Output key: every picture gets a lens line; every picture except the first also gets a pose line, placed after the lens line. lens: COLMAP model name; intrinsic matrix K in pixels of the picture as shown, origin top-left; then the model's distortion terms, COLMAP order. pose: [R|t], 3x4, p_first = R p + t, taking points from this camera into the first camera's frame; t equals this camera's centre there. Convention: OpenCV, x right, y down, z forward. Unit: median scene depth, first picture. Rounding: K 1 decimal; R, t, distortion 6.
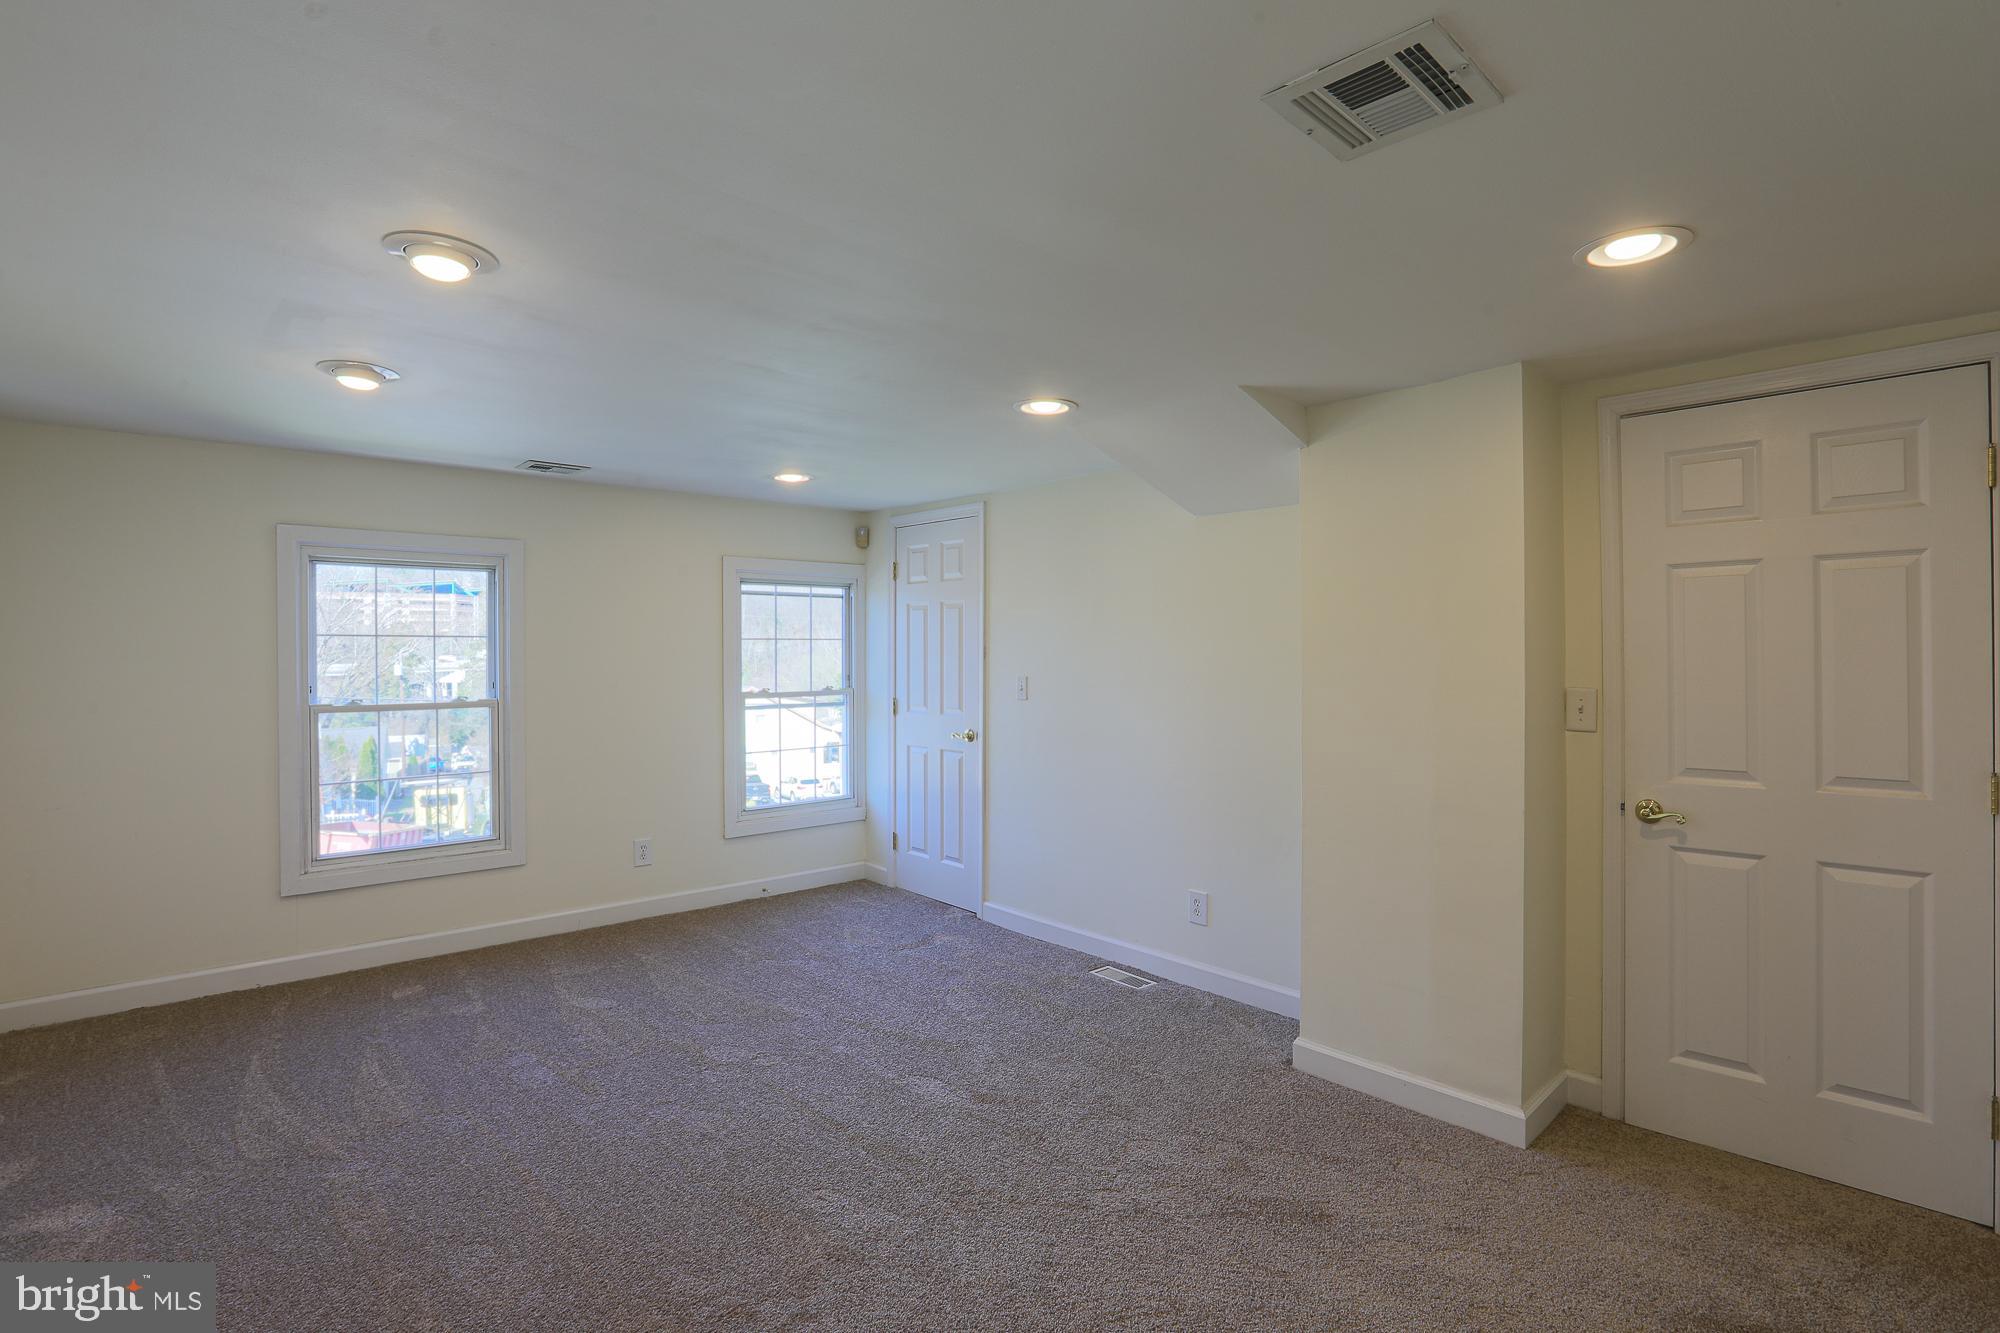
lens RADIAL K [[979.7, 0, 1037.8], [0, 979.7, 652.3], [0, 0, 1]] dist [-0.084267, 0.041378]
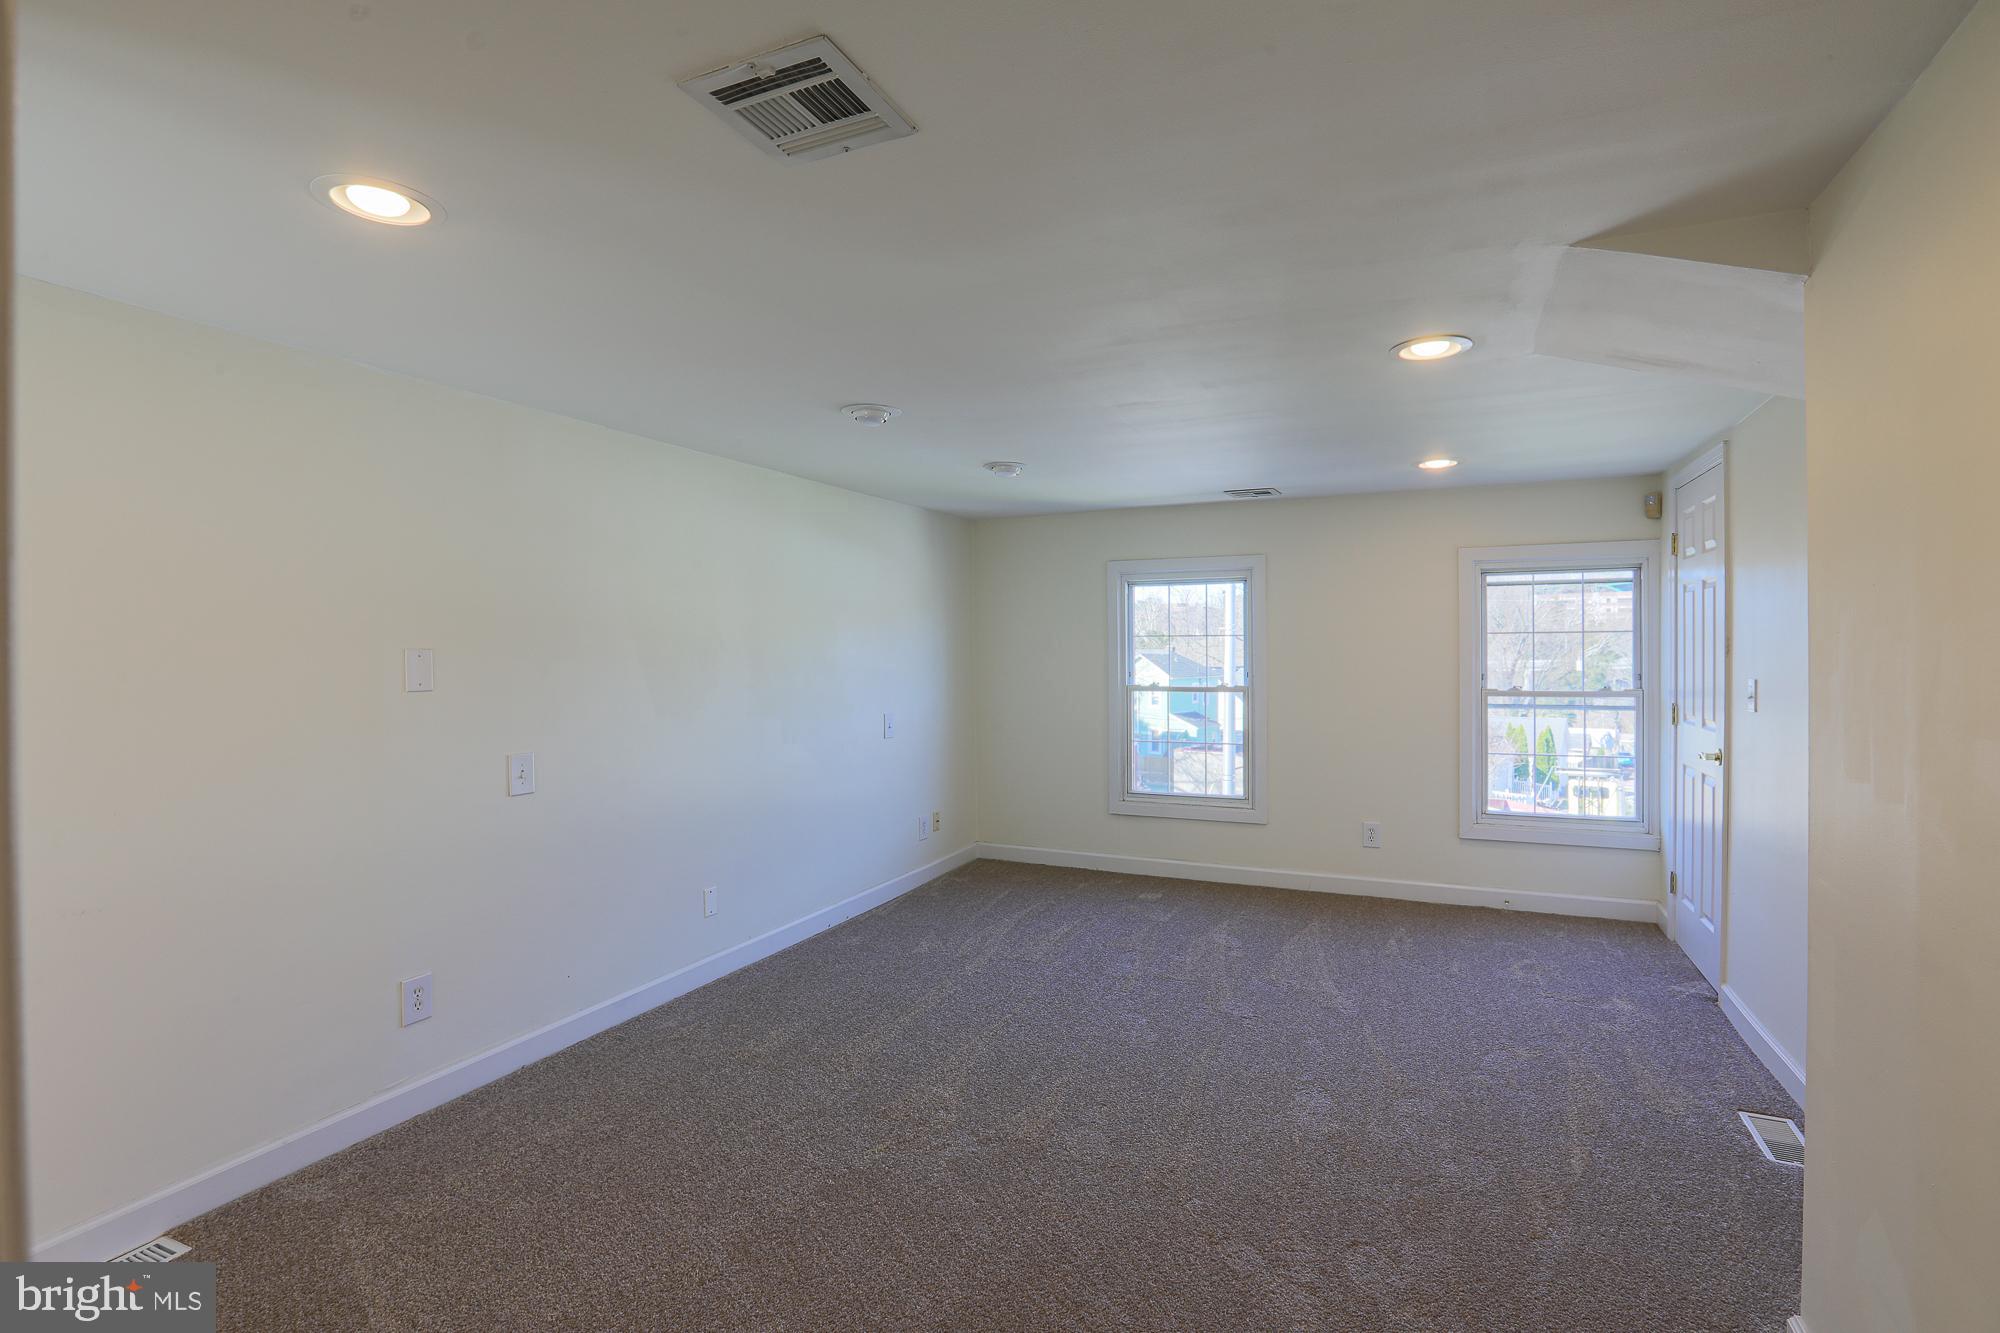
lens RADIAL K [[945.5, 0, 1003.2], [0, 945.5, 661.2], [0, 0, 1]] dist [-0.047029, 0.014270]
pose [[0.355022, 0.009260, -0.934812, 0.395598], [0.003403, 0.999932, 0.011198, 0.002056], [0.934852, -0.007157, 0.354966, 0.239463]]
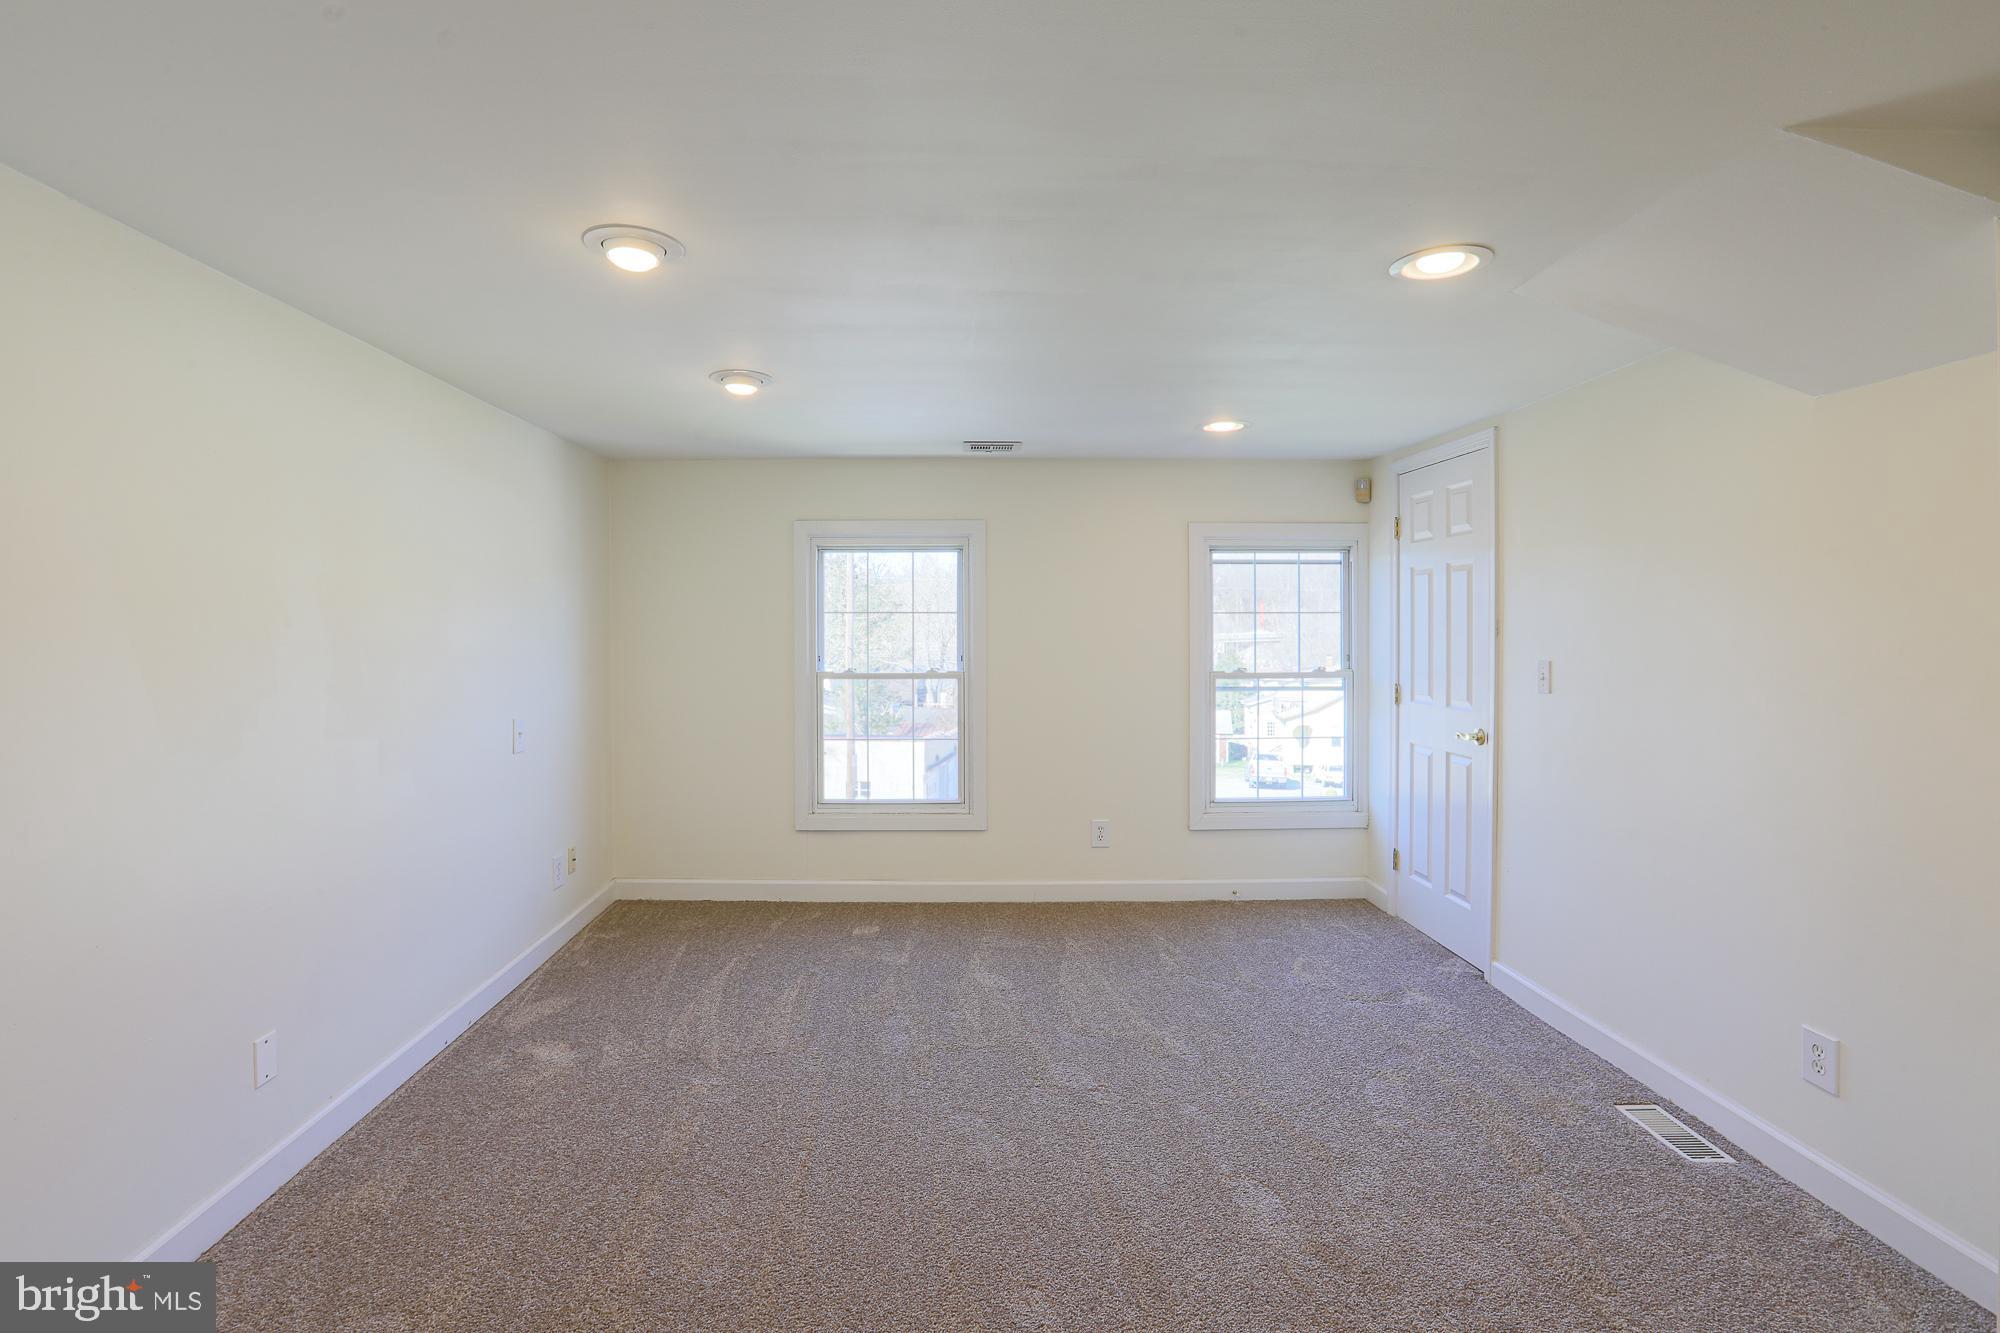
lens RADIAL K [[954.0, 0, 950.9], [0, 954.0, 630.2], [0, 0, 1]] dist [-0.054001, 0.020192]
pose [[0.729570, 0.001280, -0.683905, 0.129752], [-0.001340, 0.999999, 0.000441, 0.002416], [0.683905, 0.000595, 0.729571, 0.187616]]
